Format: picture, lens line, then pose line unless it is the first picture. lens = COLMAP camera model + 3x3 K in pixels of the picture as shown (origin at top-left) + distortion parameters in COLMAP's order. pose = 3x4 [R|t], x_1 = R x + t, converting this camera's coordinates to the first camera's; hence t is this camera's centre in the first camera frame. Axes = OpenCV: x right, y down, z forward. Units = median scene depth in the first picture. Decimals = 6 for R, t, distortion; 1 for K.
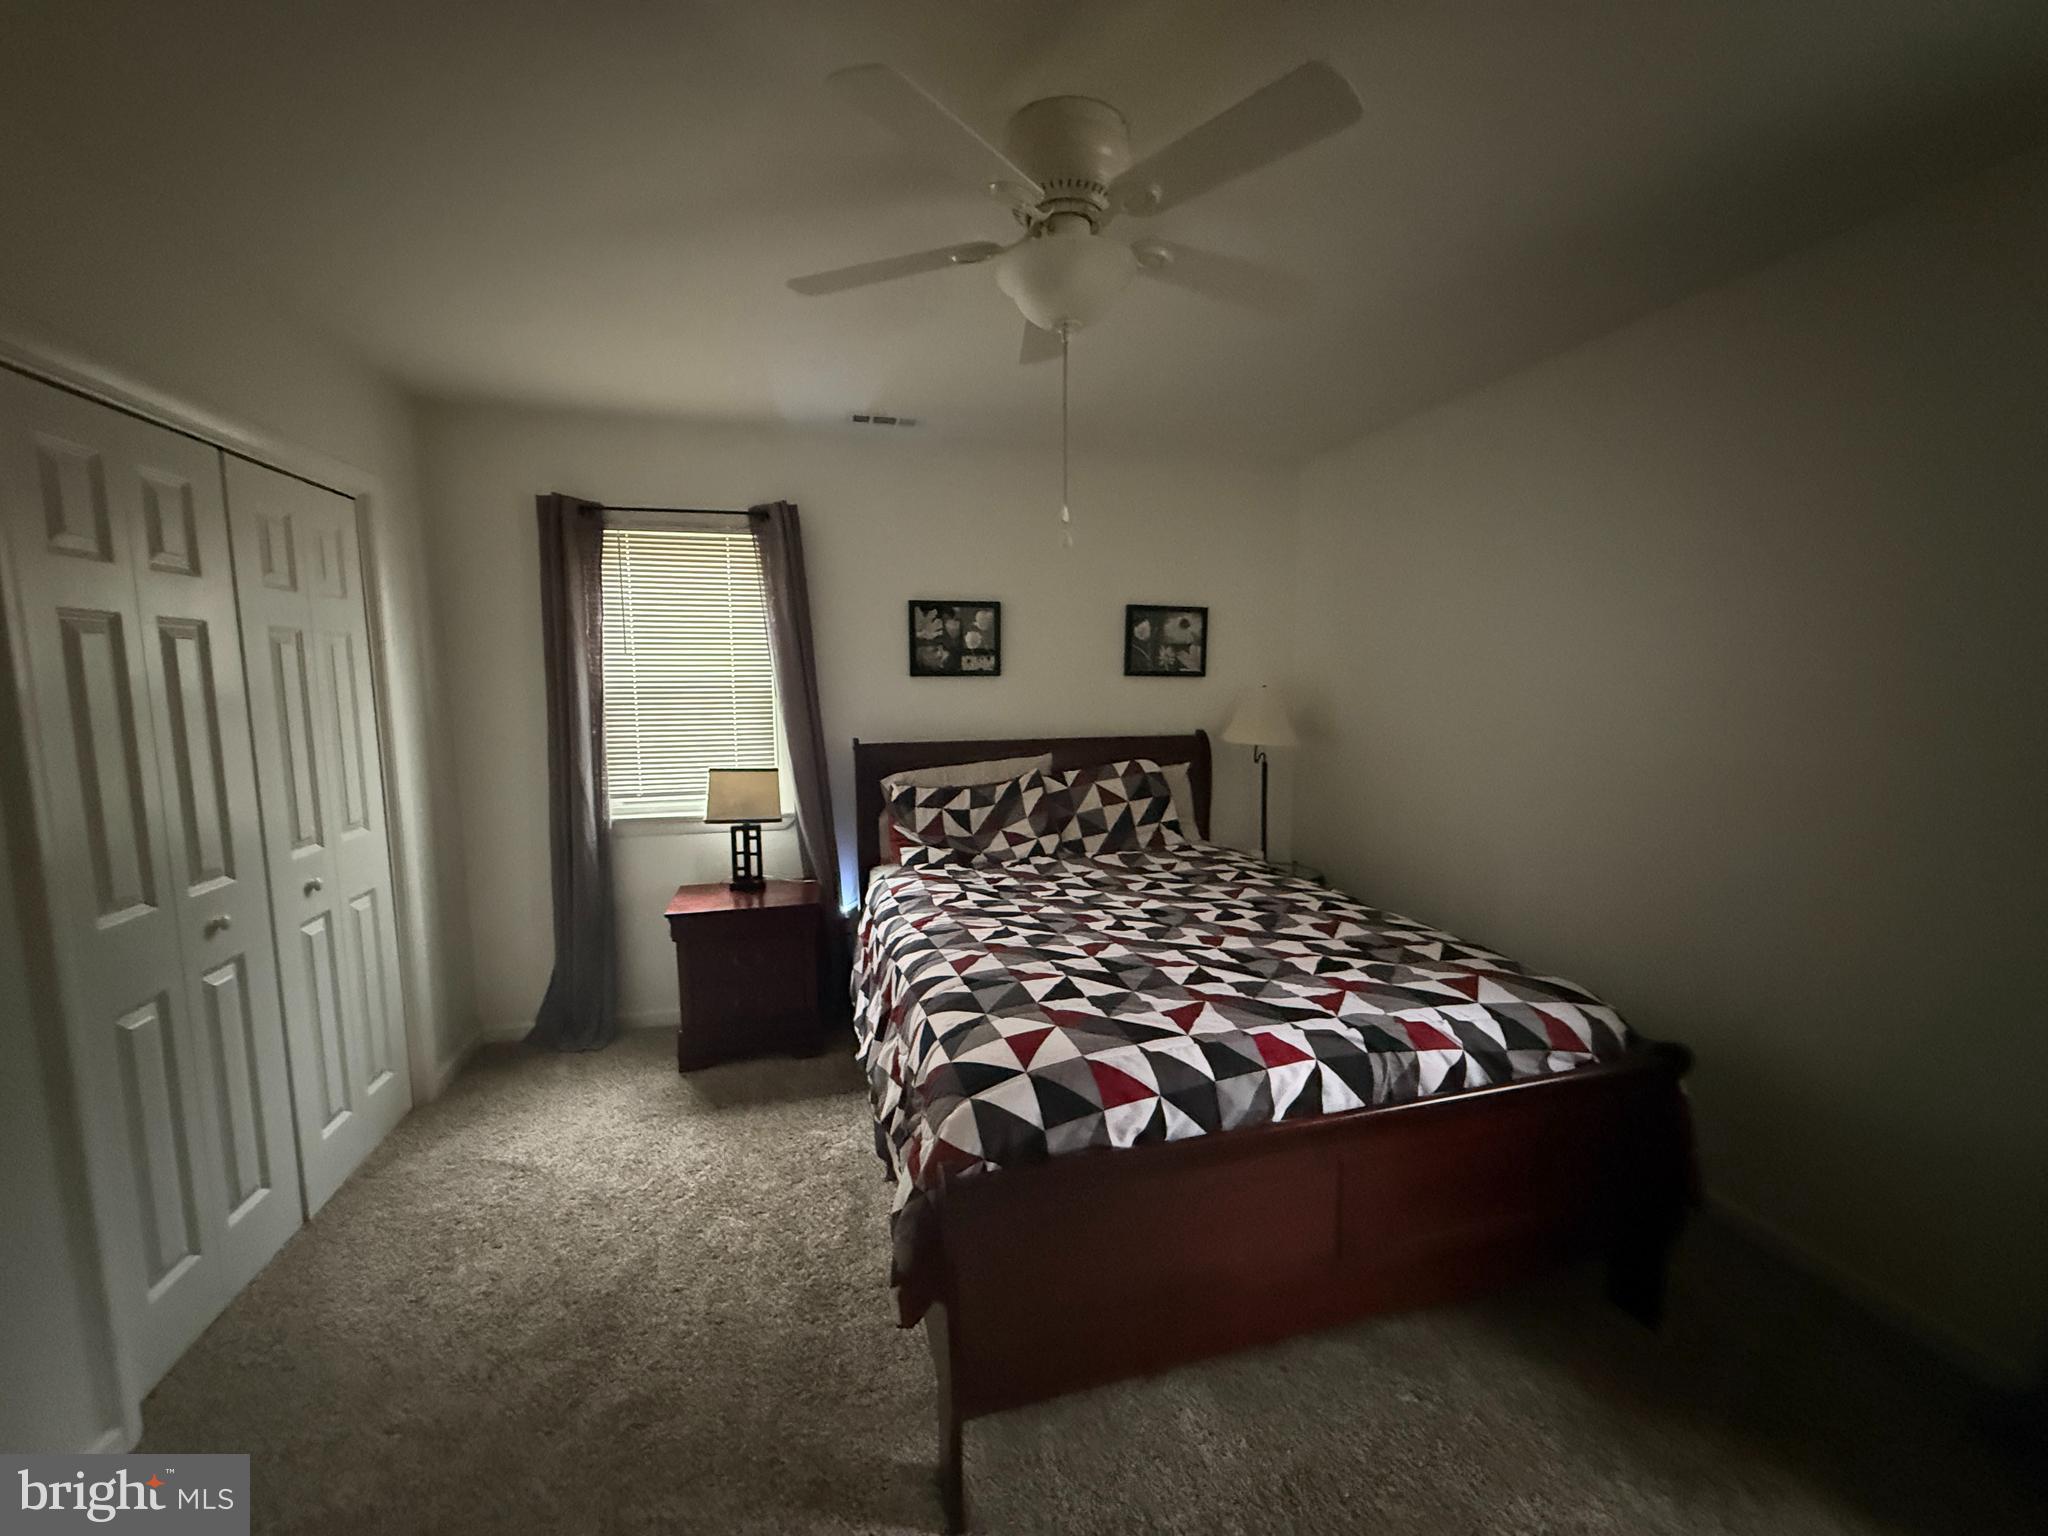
lens RADIAL K [[820.5, 0, 1012.2], [0, 820.5, 769.3], [0, 0, 1]] dist [0.002426, -0.000223]
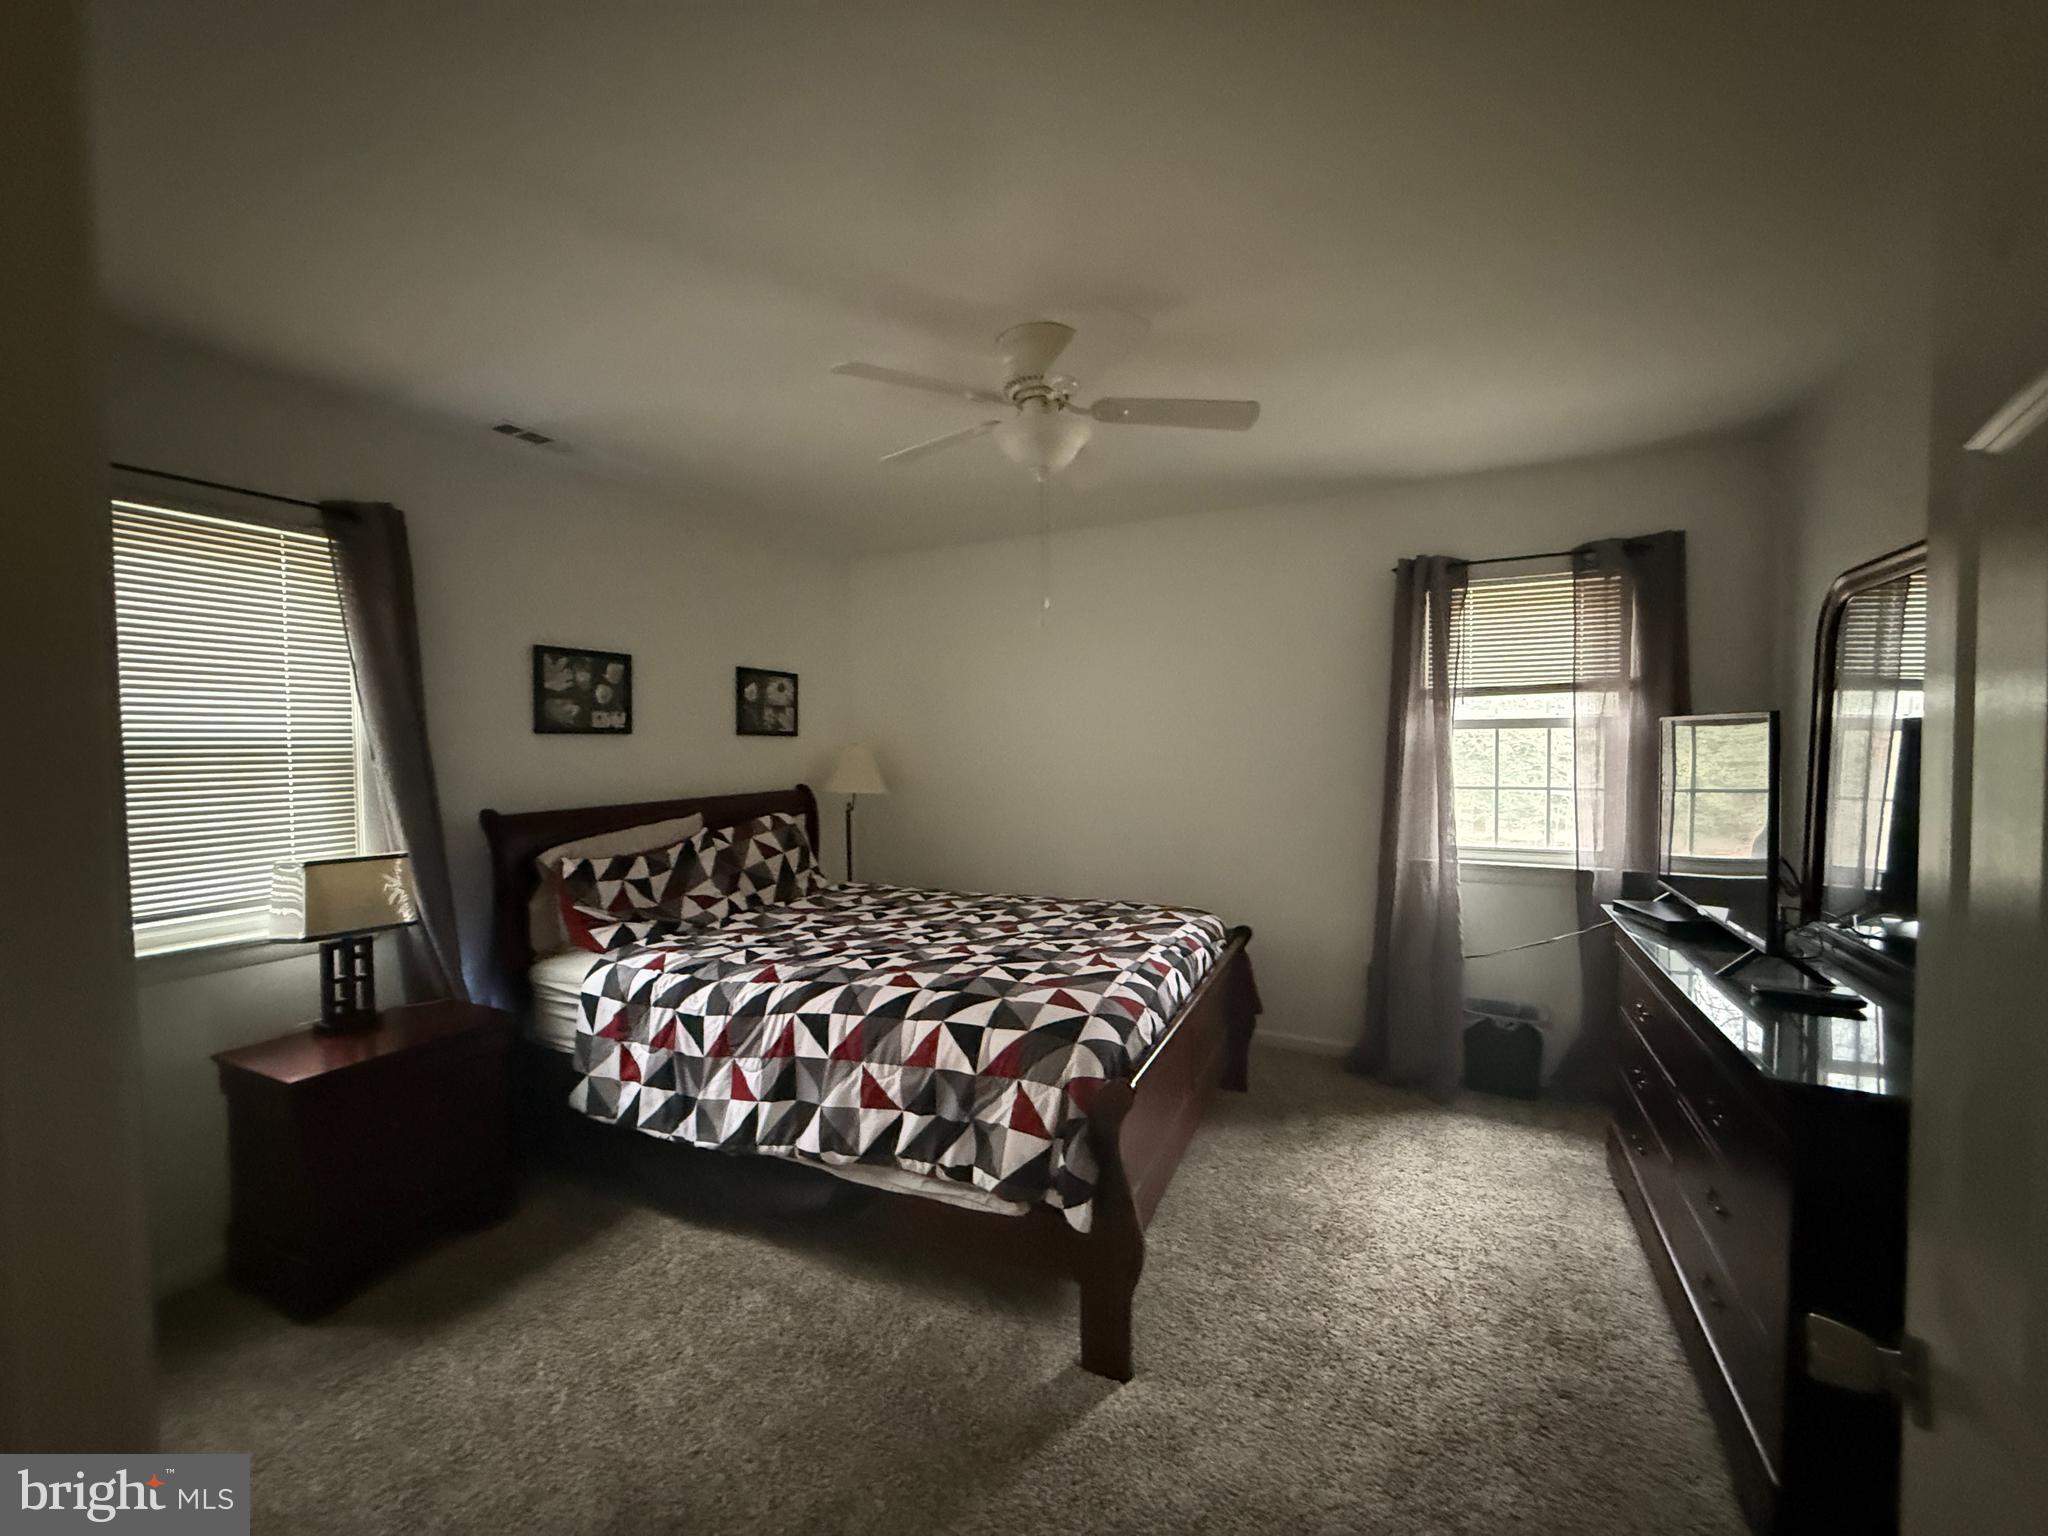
lens RADIAL K [[820.5, 0, 1020.7], [0, 820.5, 766.2], [0, 0, 1]] dist [0.002426, -0.000223]
pose [[0.639295, -0.025213, 0.768548, -0.487214], [0.096291, 0.994220, -0.047480, 0.009250], [-0.762909, 0.104357, 0.638028, 0.088227]]
